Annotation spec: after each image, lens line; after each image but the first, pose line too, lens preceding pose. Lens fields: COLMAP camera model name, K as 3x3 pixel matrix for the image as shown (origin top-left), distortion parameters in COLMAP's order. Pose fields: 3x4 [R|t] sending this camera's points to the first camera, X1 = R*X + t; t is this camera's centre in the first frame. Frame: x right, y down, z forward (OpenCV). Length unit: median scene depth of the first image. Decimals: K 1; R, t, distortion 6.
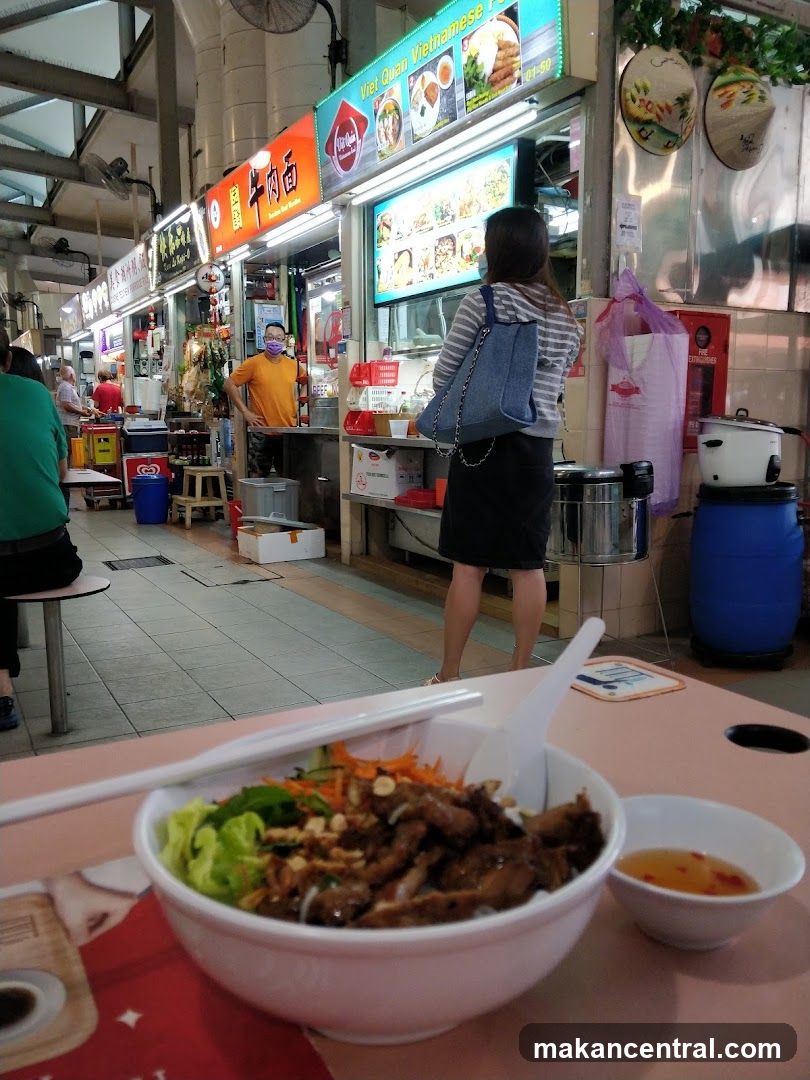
lens RADIAL K [[896.4, 0, 404.6], [0, 896.4, 530.1], [0, 0, 1]] dist [0.091145, -0.150991]
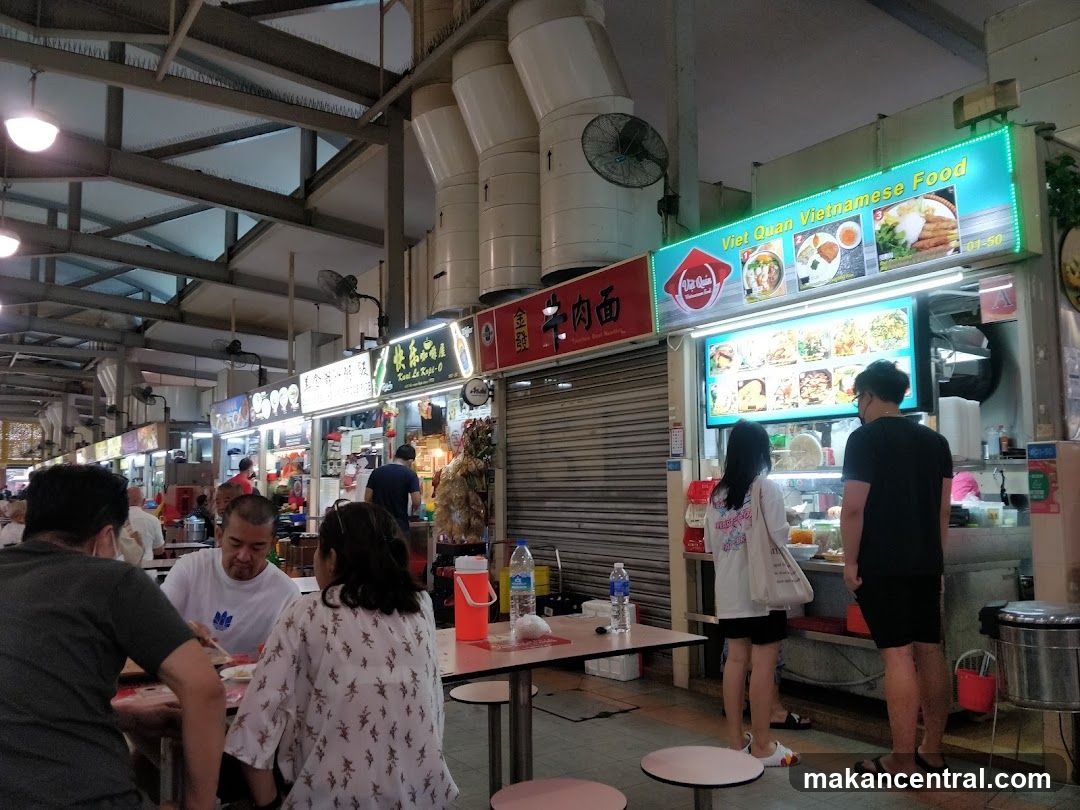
lens RADIAL K [[896.4, 0, 547.6], [0, 896.4, 405.0], [0, 0, 1]] dist [0.091145, -0.150991]
pose [[0.995567, 0.003348, 0.093995, -0.329809], [0.017939, 0.974261, -0.224709, -0.046400], [-0.092328, 0.225399, 0.969882, 0.005448]]
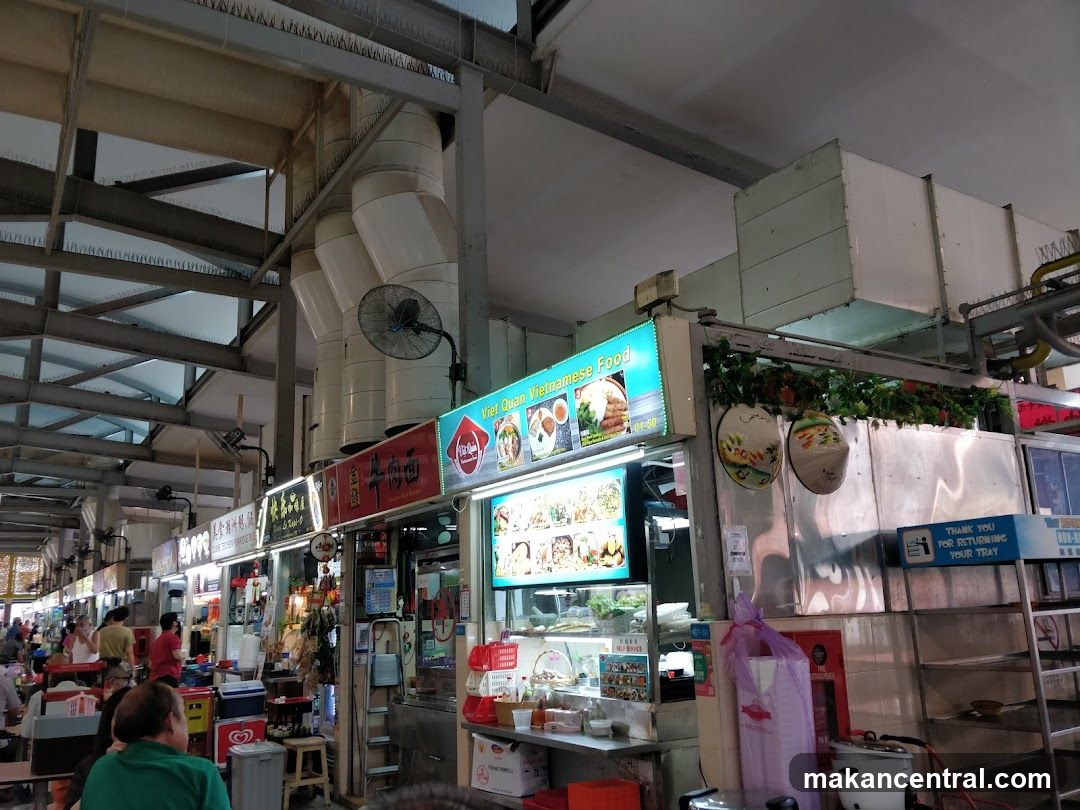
lens RADIAL K [[896.4, 0, 542.8], [0, 896.4, 398.7], [0, 0, 1]] dist [0.091145, -0.150991]
pose [[0.997584, -0.020479, 0.066383, -0.041607], [0.042521, 0.935657, -0.350340, -0.091256], [-0.054937, 0.352316, 0.934267, -0.060486]]
